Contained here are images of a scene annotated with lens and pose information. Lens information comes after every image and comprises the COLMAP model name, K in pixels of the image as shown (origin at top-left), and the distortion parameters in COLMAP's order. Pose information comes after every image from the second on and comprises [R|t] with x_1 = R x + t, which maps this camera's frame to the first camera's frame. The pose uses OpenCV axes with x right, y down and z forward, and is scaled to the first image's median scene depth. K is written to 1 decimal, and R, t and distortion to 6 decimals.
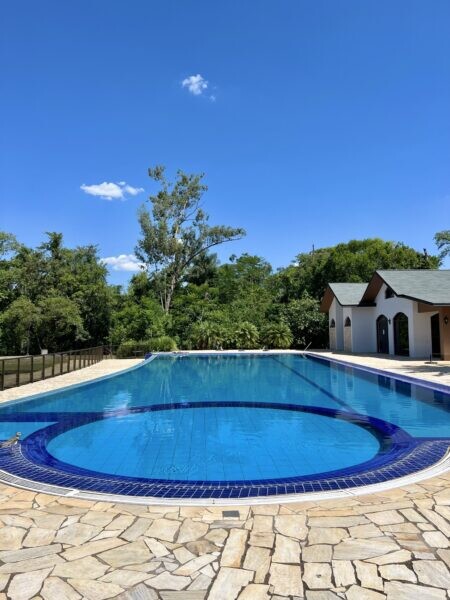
lens RADIAL K [[459.5, 0, 225.3], [0, 459.5, 299.8], [0, 0, 1]] dist [0.011547, -0.008383]
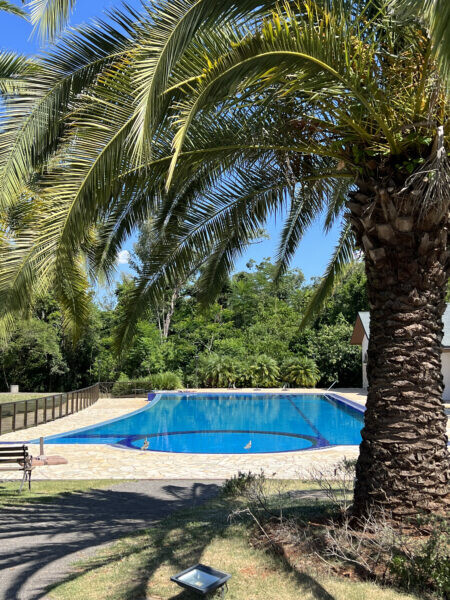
lens RADIAL K [[682.6, 0, 224.9], [0, 682.6, 300.2], [0, 0, 1]] dist [0.045807, 0.000000]
pose [[0.999575, 0.005562, -0.028612, 0.008042], [-0.005965, 0.999884, -0.014032, -0.029385], [0.028530, 0.014197, 0.999492, -0.215507]]
